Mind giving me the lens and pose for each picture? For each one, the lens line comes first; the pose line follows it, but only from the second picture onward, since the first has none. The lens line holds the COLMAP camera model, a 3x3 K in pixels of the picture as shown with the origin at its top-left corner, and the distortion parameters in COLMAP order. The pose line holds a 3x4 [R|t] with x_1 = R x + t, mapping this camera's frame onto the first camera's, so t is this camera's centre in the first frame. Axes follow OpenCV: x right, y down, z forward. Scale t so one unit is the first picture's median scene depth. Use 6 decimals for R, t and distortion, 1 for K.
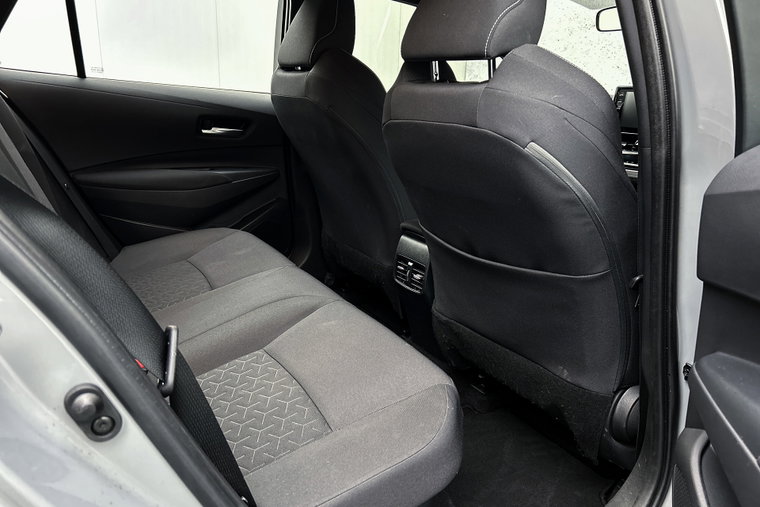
lens RADIAL K [[583.1, 0, 378.6], [0, 583.1, 253.1], [0, 0, 1]] dist [0.058190, -0.051447]
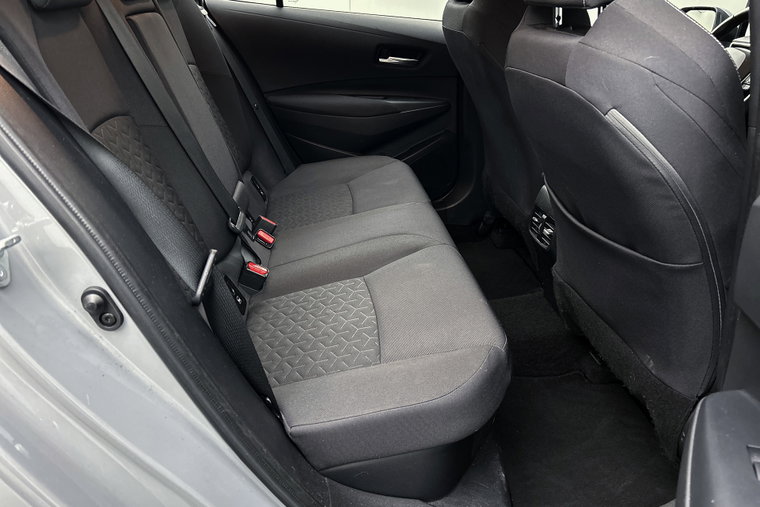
lens RADIAL K [[583.1, 0, 373.3], [0, 583.1, 258.2], [0, 0, 1]] dist [0.058190, -0.051447]
pose [[0.913566, 0.169942, -0.369482, 0.210624], [-0.116192, 0.979707, 0.163321, -0.050314], [0.389739, -0.106273, 0.914773, 0.009940]]
